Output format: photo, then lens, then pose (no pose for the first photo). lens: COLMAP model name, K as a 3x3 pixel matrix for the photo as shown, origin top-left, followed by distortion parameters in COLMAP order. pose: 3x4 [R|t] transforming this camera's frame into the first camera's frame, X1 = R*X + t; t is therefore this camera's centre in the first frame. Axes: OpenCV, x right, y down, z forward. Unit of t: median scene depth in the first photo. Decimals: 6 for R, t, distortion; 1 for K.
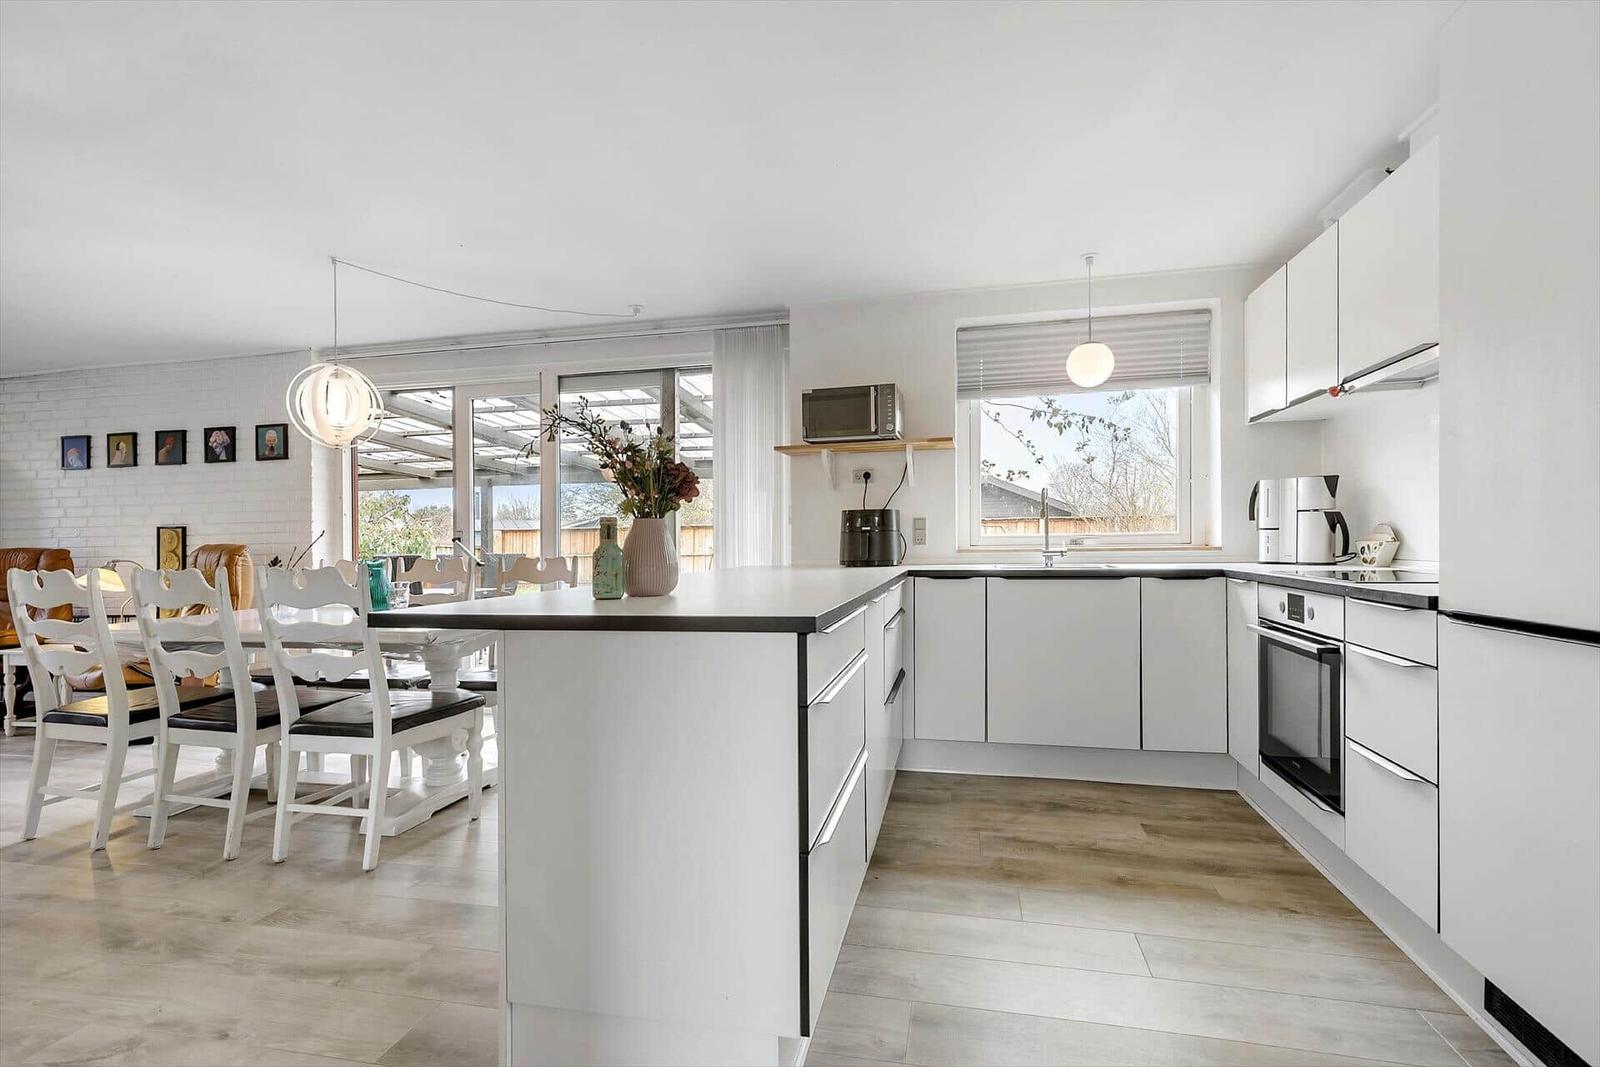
lens RADIAL K [[724.0, 0, 815.8], [0, 724.0, 558.1], [0, 0, 1]] dist [0.004985, 0.000550]
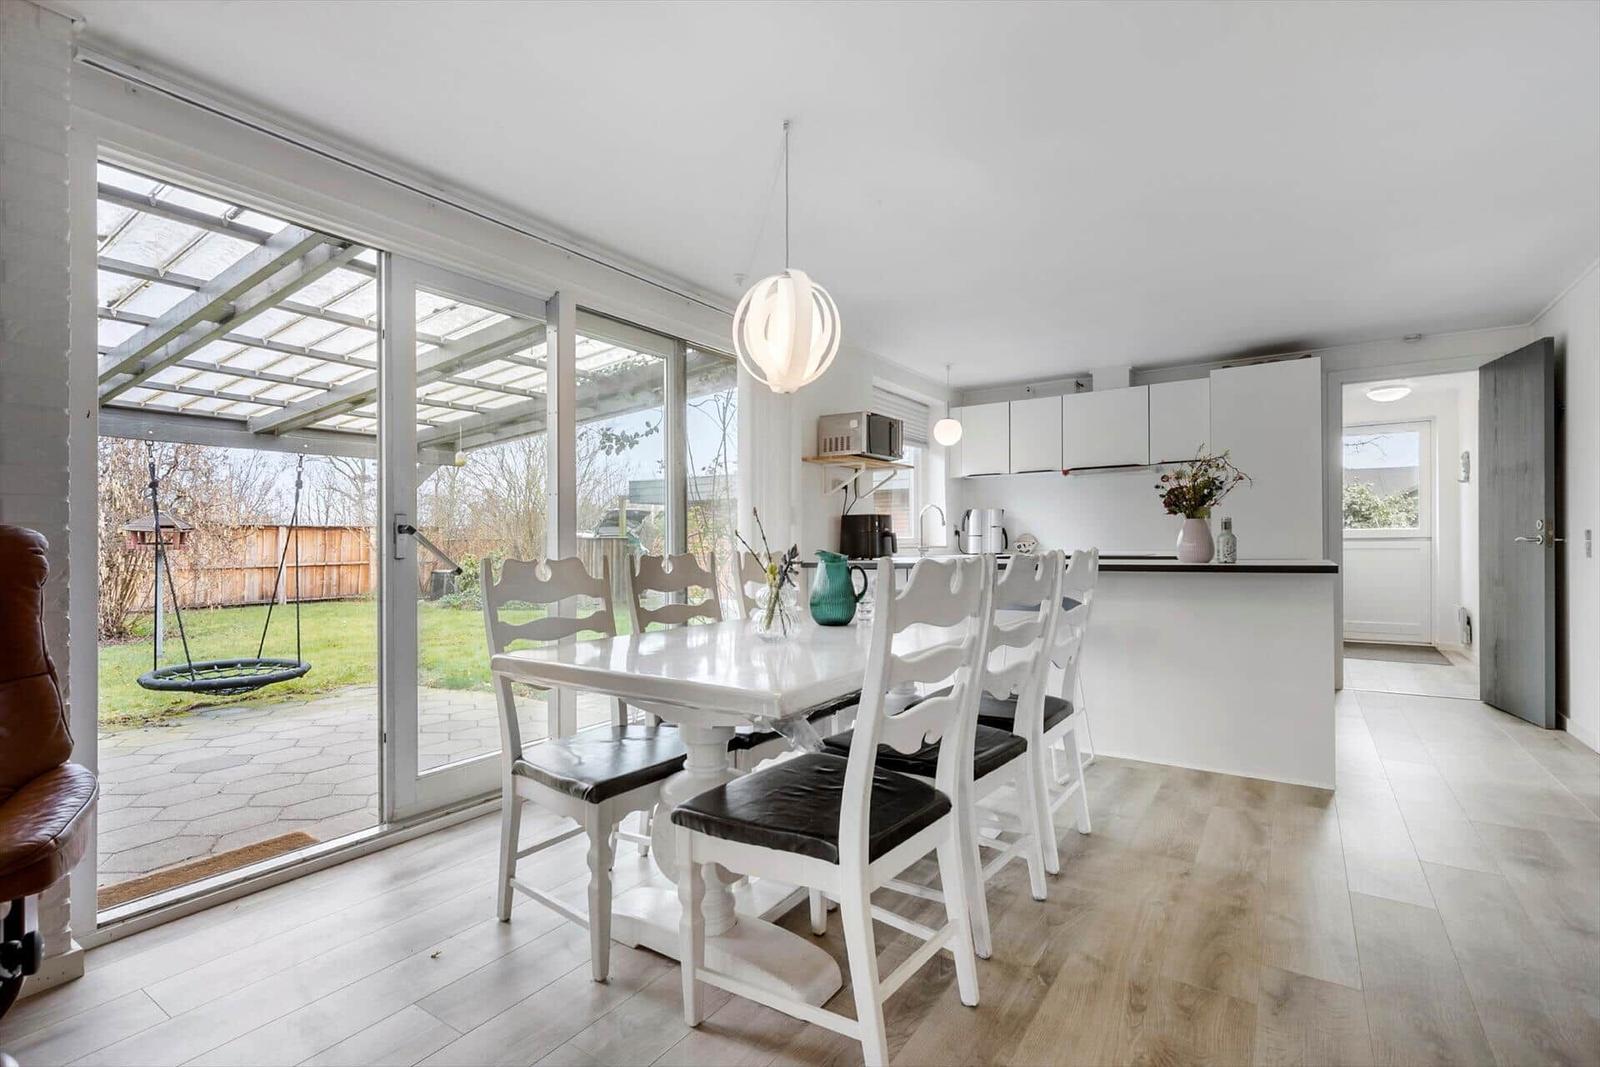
lens RADIAL K [[764.3, 0, 802.4], [0, 764.3, 554.5], [0, 0, 1]] dist [0.002946, 0.000889]
pose [[0.339707, -0.004394, 0.940521, -1.309858], [0.028237, 0.999586, -0.005529, 0.005361], [-0.940107, 0.028436, 0.339690, 0.722211]]
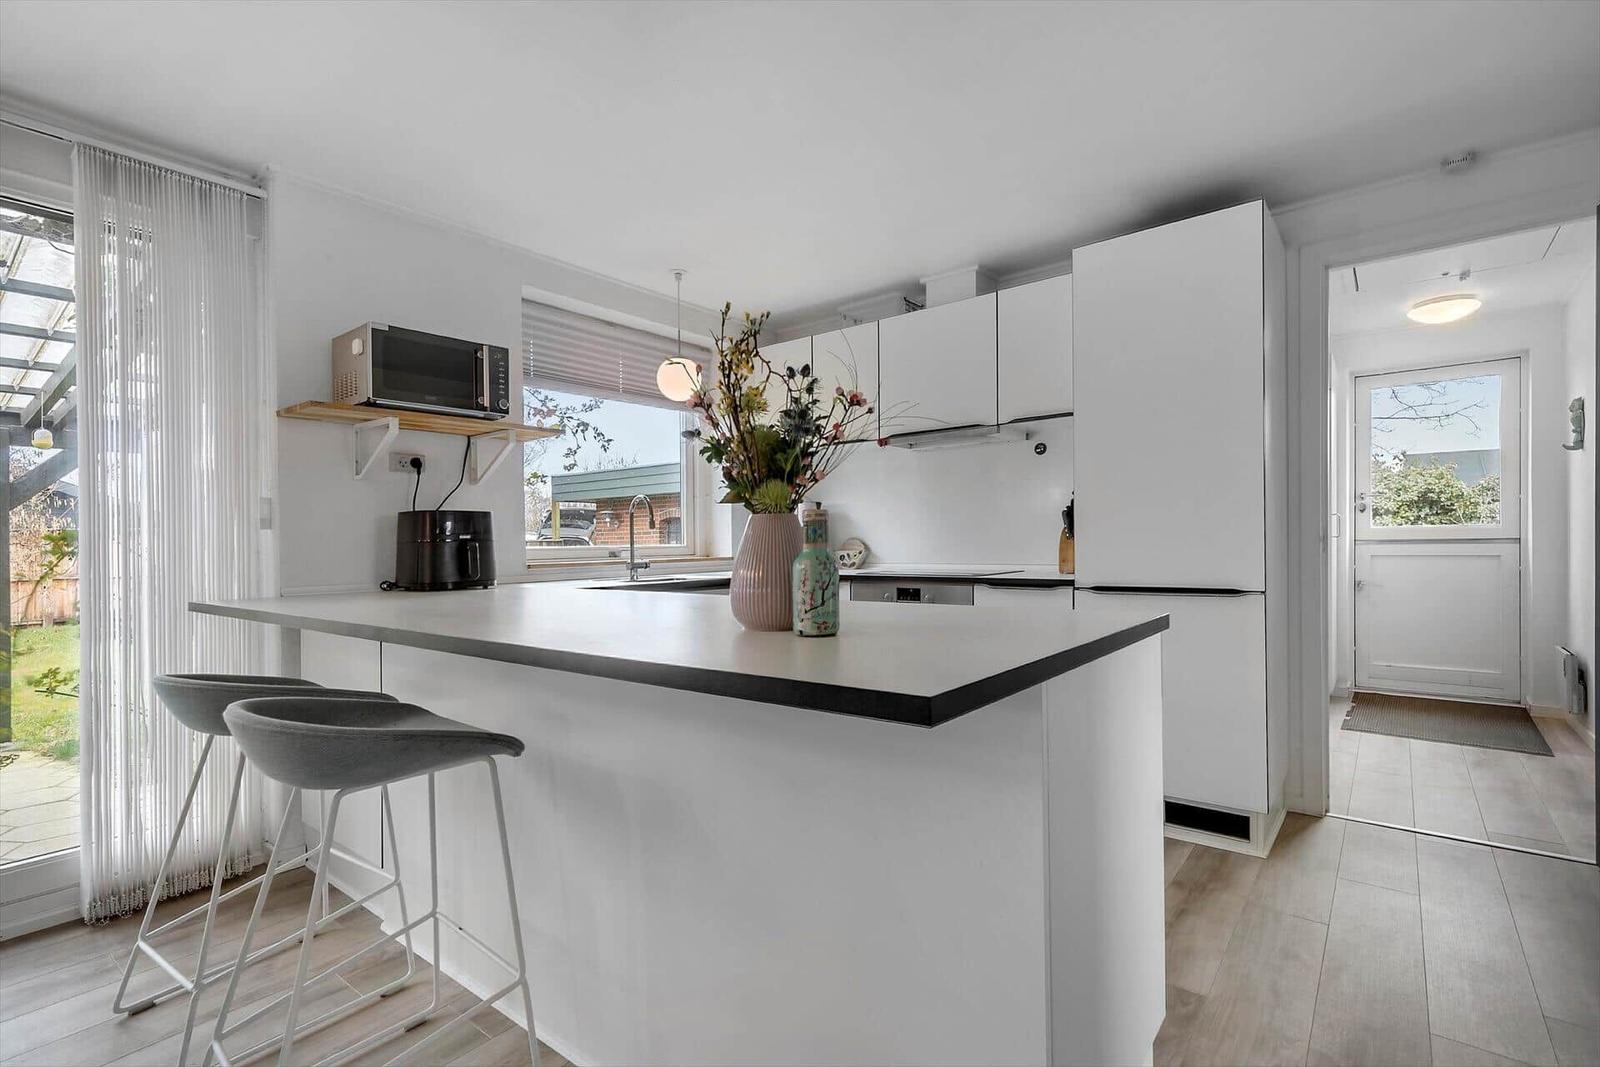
lens RADIAL K [[764.3, 0, 802.4], [0, 764.3, 554.5], [0, 0, 1]] dist [0.002946, 0.000889]
pose [[0.422898, -0.007820, 0.906144, -0.509255], [0.032517, 0.999450, -0.006551, -0.008033], [-0.905594, 0.032235, 0.422919, 0.390537]]
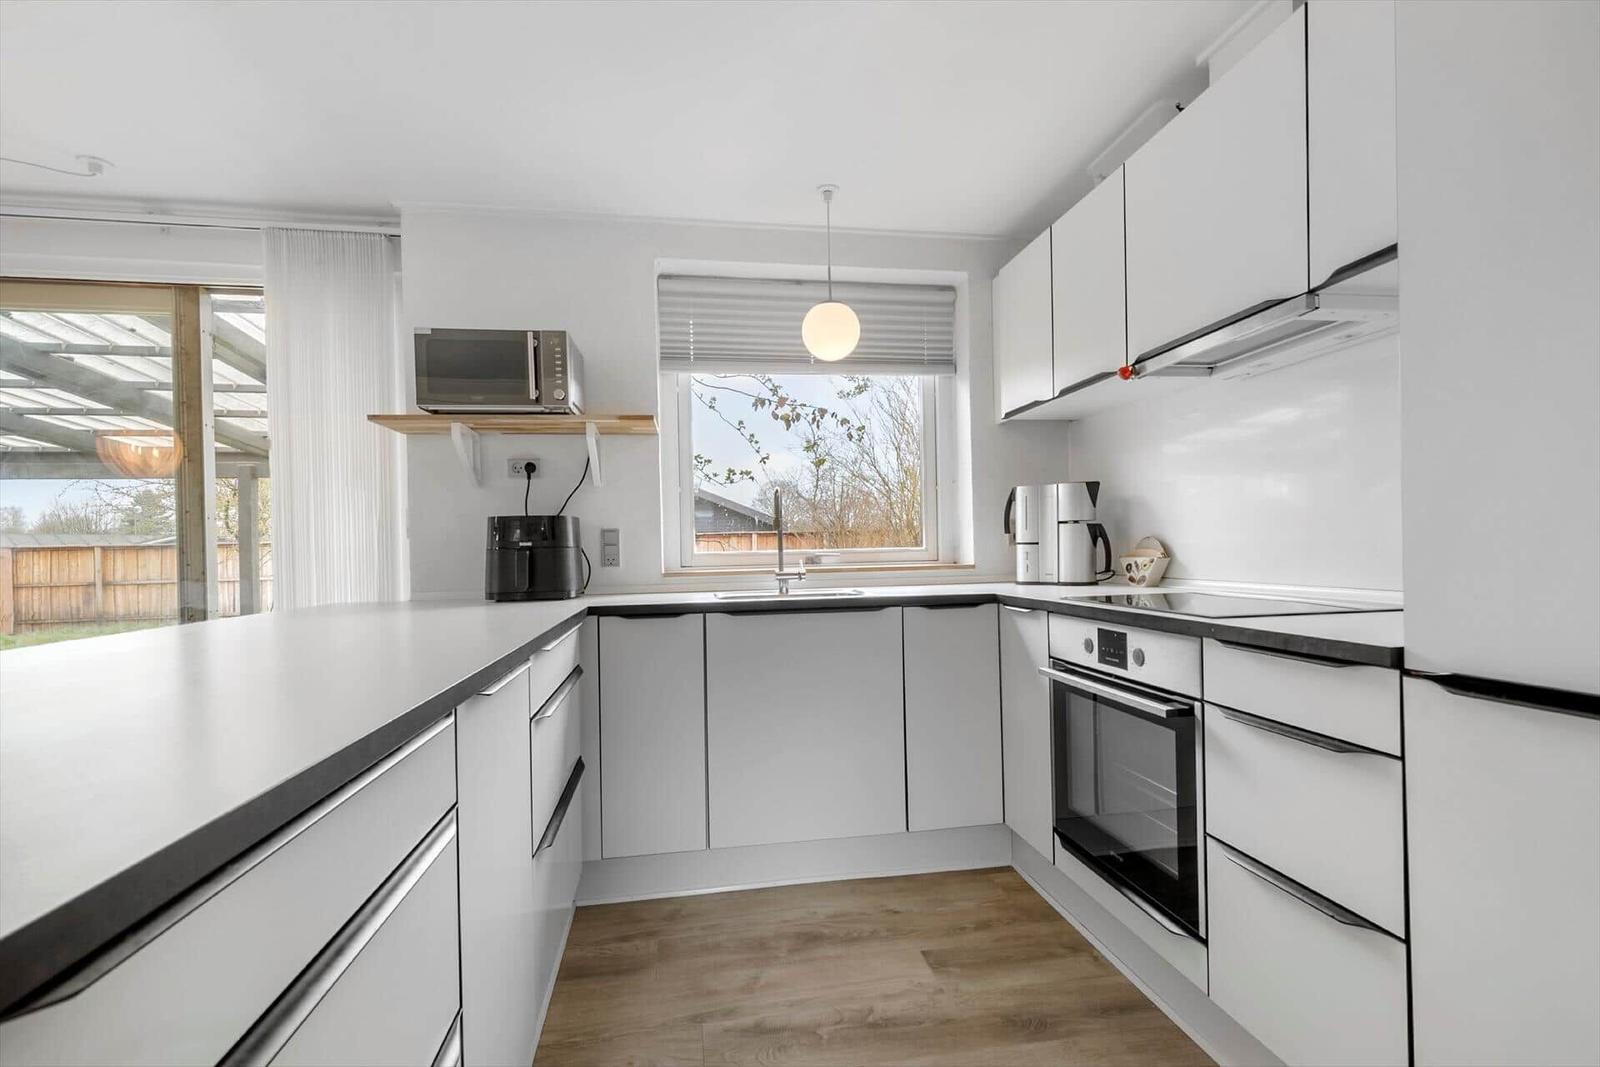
lens RADIAL K [[724.0, 0, 815.8], [0, 724.0, 558.1], [0, 0, 1]] dist [0.004985, 0.000550]
pose [[0.923306, -0.010810, 0.383913, 0.063157], [0.019025, 0.999664, -0.017607, -0.012109], [-0.383594, 0.023561, 0.923201, 0.293707]]
